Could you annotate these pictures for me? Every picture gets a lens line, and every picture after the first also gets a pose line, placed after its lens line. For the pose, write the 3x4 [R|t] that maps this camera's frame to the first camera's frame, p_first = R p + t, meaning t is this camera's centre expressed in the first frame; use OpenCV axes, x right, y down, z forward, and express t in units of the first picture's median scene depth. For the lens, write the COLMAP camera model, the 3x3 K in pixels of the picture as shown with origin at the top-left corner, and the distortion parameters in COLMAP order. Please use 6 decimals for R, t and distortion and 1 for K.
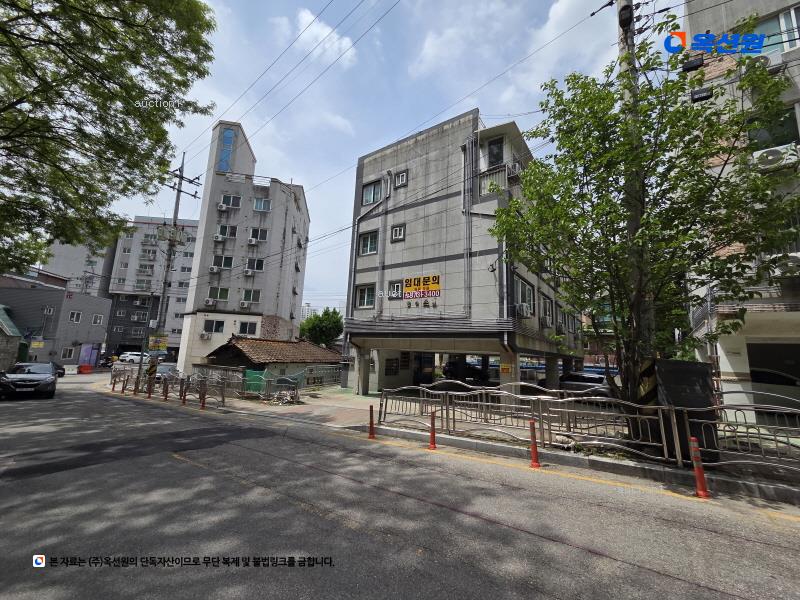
lens RADIAL K [[326.2, 0, 398.0], [0, 326.2, 299.9], [0, 0, 1]] dist [0.001399, 0.000083]
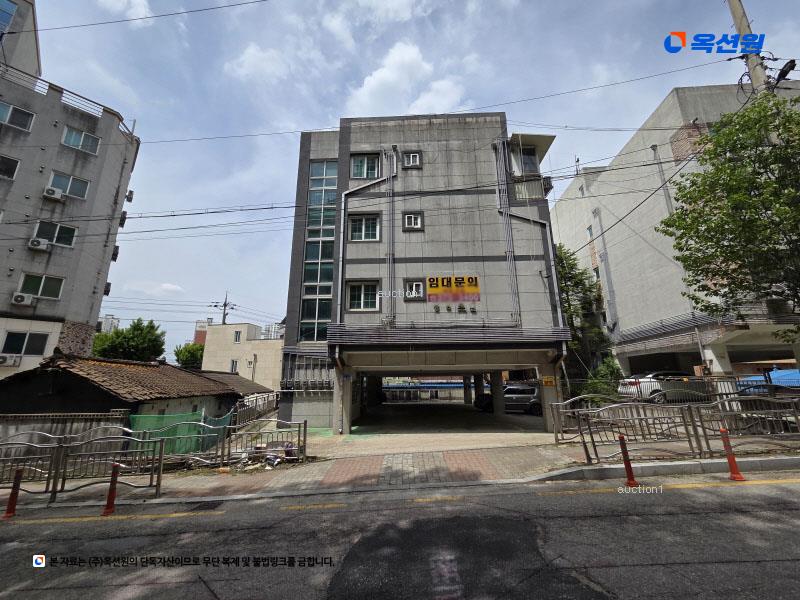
lens RADIAL K [[326.2, 0, 398.0], [0, 326.2, 299.9], [0, 0, 1]] dist [0.001399, 0.000083]
pose [[0.832271, 0.088204, 0.547307, -0.456142], [-0.046129, 0.994856, -0.090185, 0.064606], [-0.552447, 0.049812, 0.832059, 0.352423]]
